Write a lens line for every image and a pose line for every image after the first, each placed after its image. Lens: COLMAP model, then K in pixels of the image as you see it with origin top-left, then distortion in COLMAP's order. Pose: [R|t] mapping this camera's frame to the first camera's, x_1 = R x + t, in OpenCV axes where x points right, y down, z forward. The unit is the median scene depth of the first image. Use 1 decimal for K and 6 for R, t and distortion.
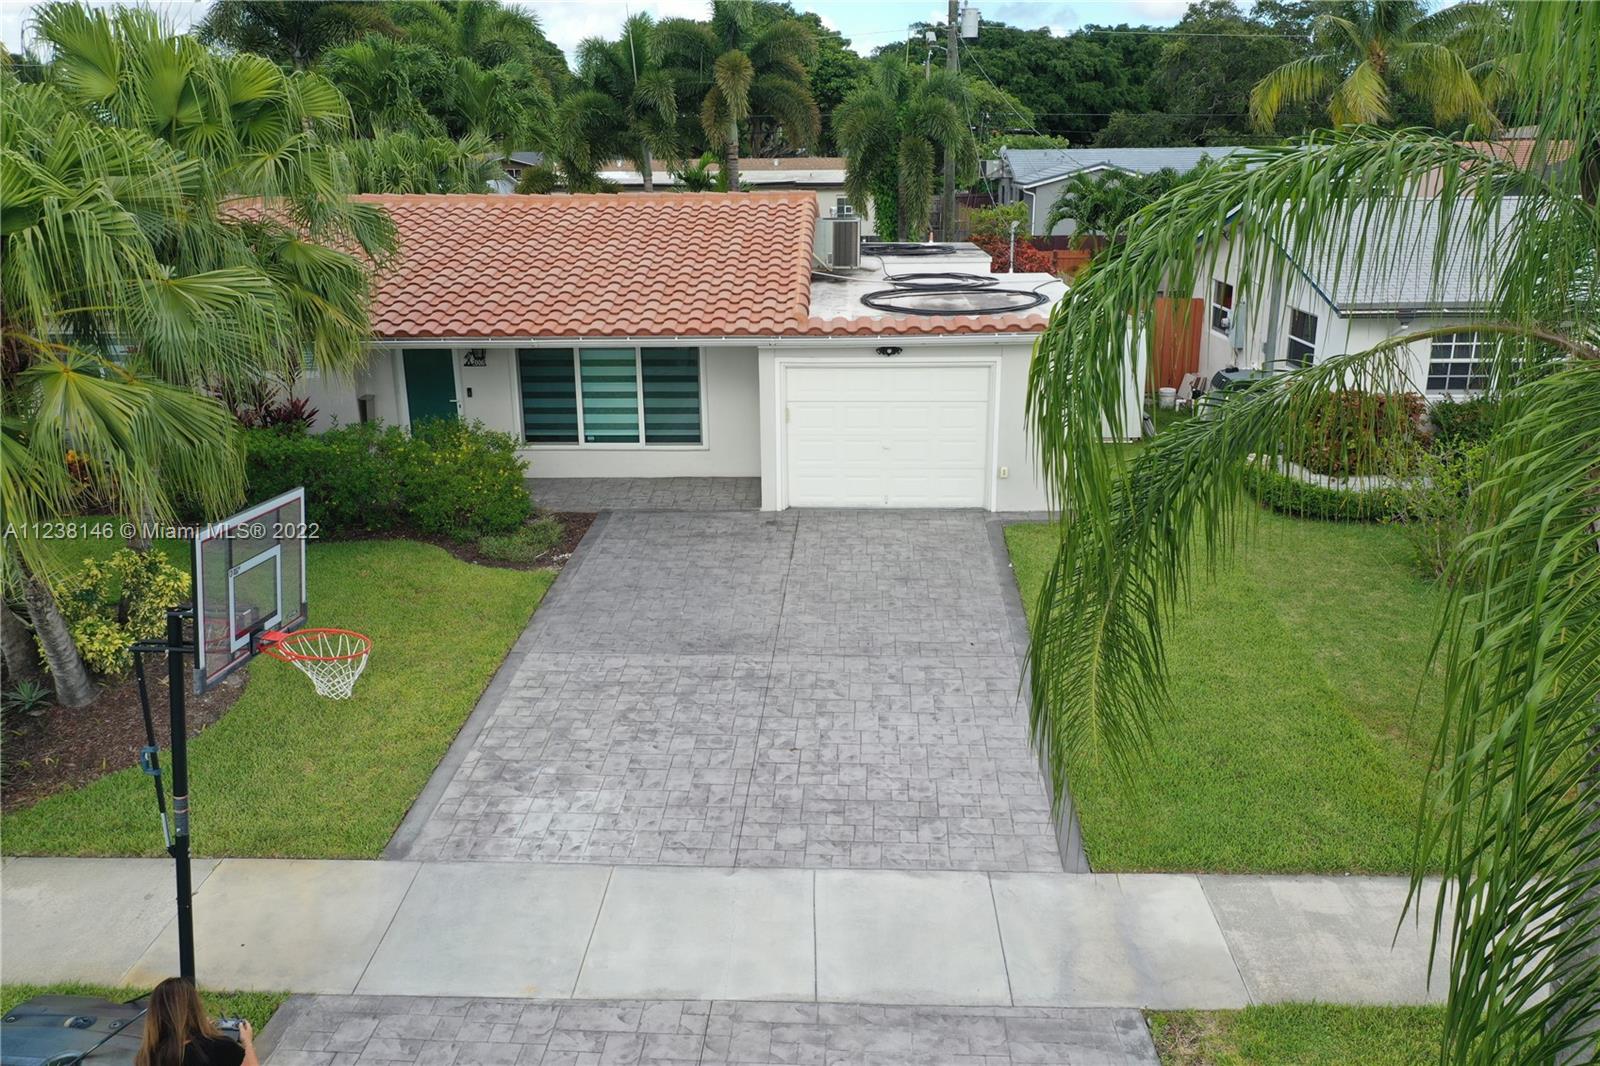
lens RADIAL K [[1253.1, 0, 800.4], [0, 1253.1, 532.6], [0, 0, 1]] dist [0.003479, 0.005183]
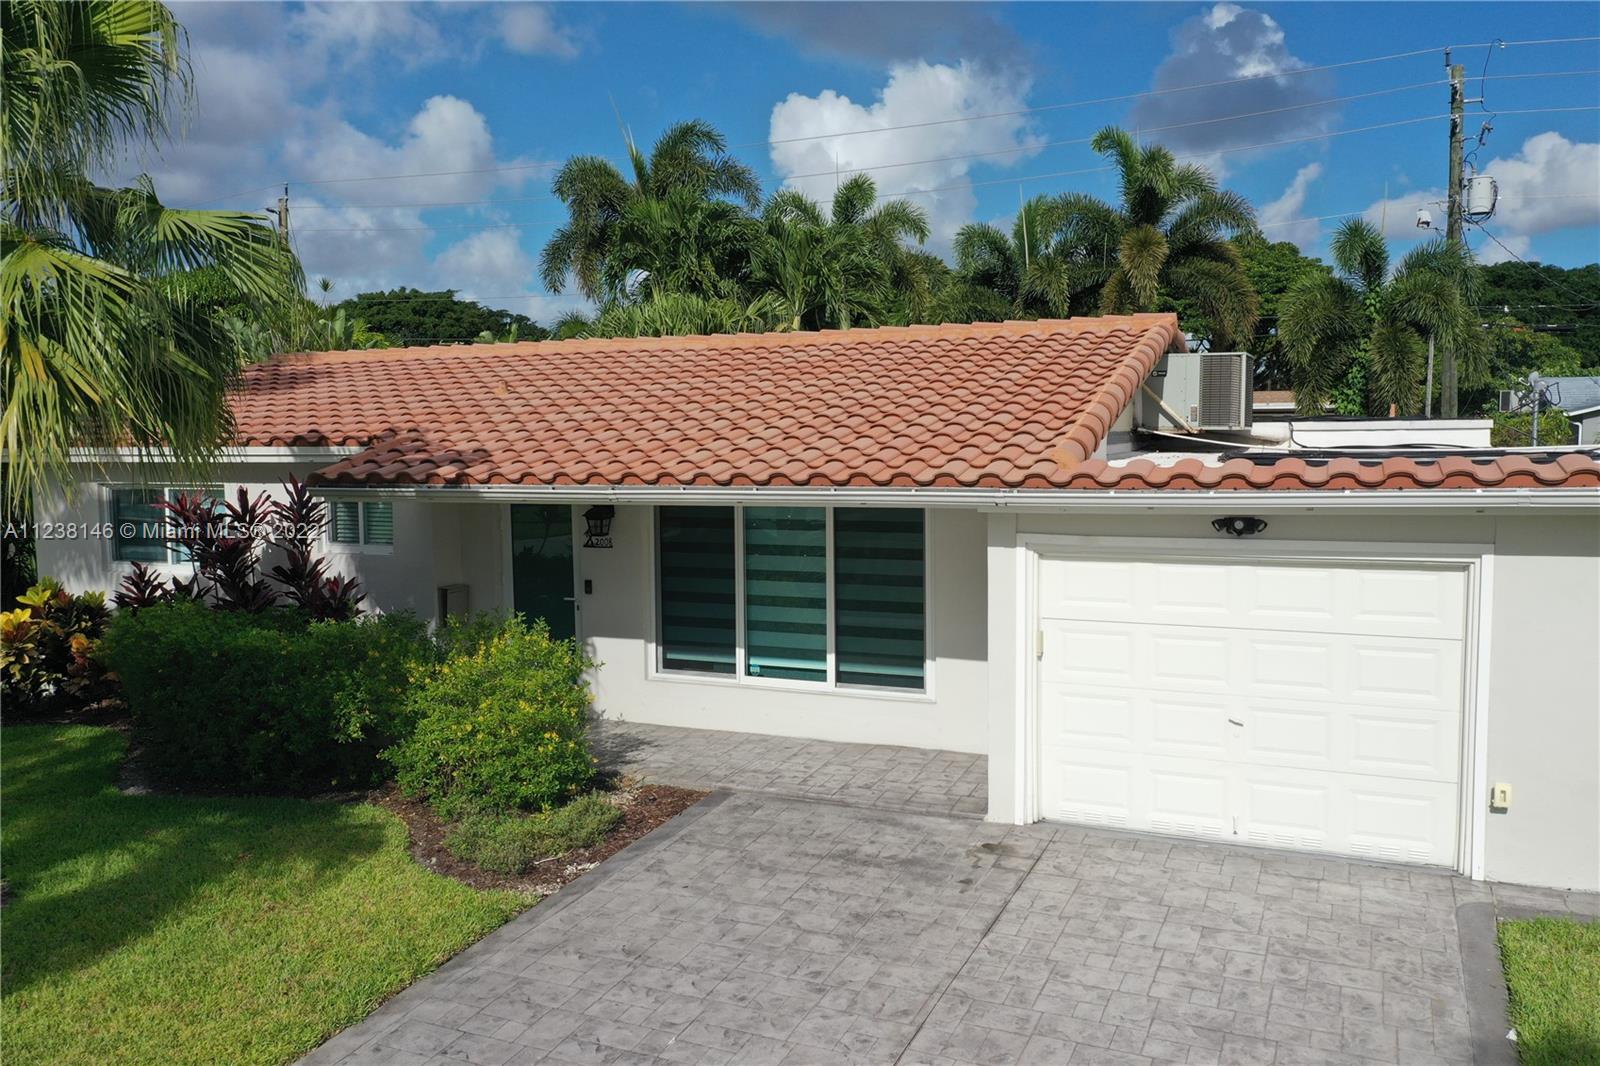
lens RADIAL K [[1253.1, 0, 802.2], [0, 1253.1, 534.3], [0, 0, 1]] dist [0.003479, 0.005183]
pose [[0.929570, 0.027020, -0.367655, 0.088446], [-0.104076, 0.975976, -0.191416, -0.026036], [0.353651, 0.216198, 0.910049, 0.460542]]
